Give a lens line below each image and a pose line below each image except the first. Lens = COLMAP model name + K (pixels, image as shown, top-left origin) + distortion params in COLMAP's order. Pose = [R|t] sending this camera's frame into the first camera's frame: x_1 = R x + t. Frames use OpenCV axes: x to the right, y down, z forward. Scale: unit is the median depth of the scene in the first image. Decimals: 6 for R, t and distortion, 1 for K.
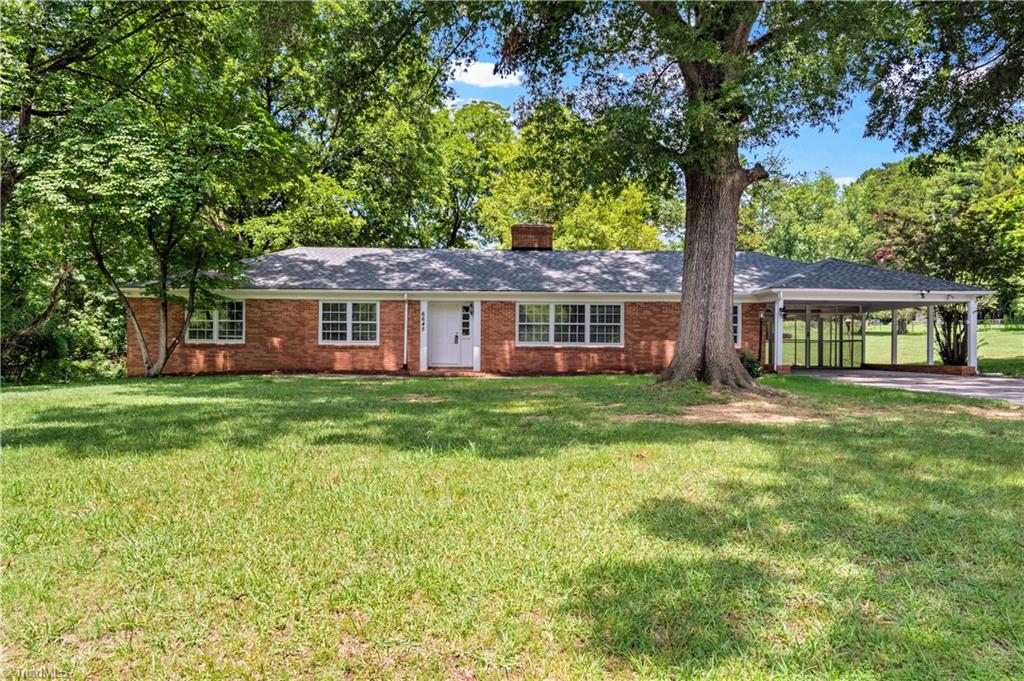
lens RADIAL K [[695.5, 0, 505.3], [0, 695.5, 334.4], [0, 0, 1]] dist [-0.014598, -0.001430]
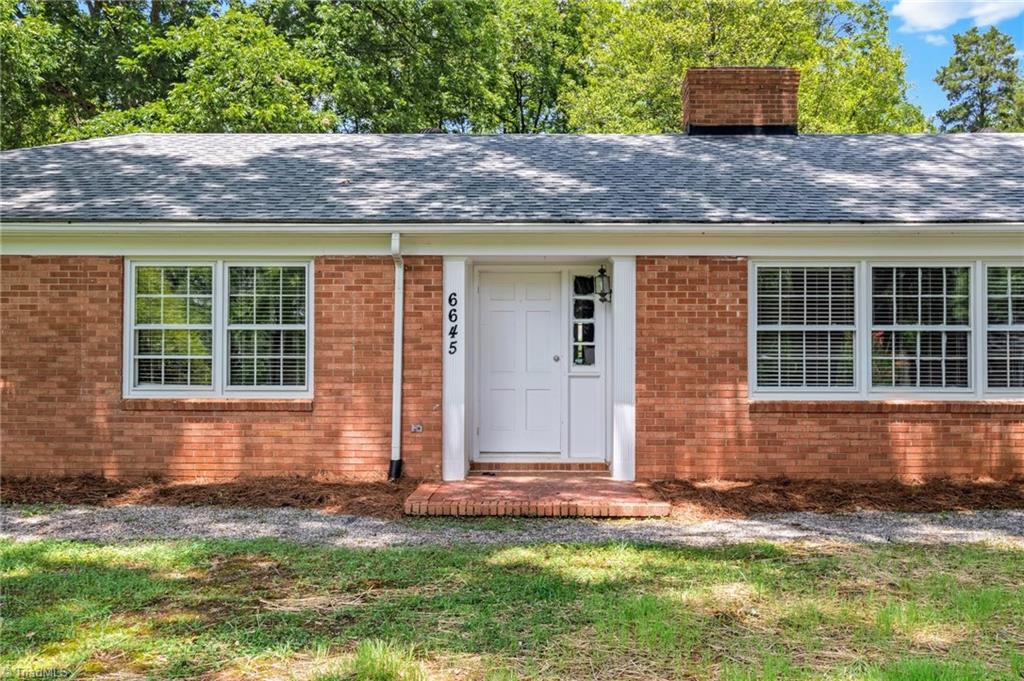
lens RADIAL K [[1017.3, 0, 513.0], [0, 1017.3, 343.0], [0, 0, 1]] dist [0.006587, 0.000000]
pose [[0.997515, -0.005513, -0.070241, -0.058435], [0.005393, 0.999984, -0.001908, -0.008704], [0.070250, 0.001525, 0.997528, 0.538009]]
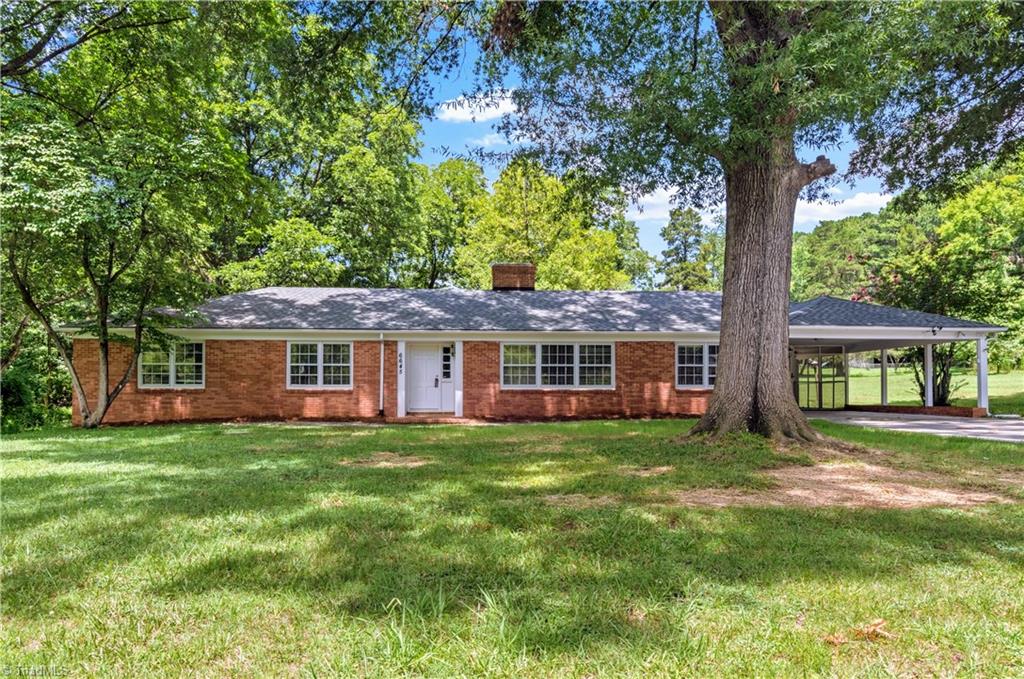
lens RADIAL K [[616.8, 0, 490.0], [0, 616.8, 367.7], [0, 0, 1]] dist [0.006698, 0.000917]
pose [[0.999754, -0.006162, 0.021288, -0.016639], [0.006553, 0.999810, -0.018338, 0.002831], [-0.021171, 0.018473, 0.999605, 0.172852]]
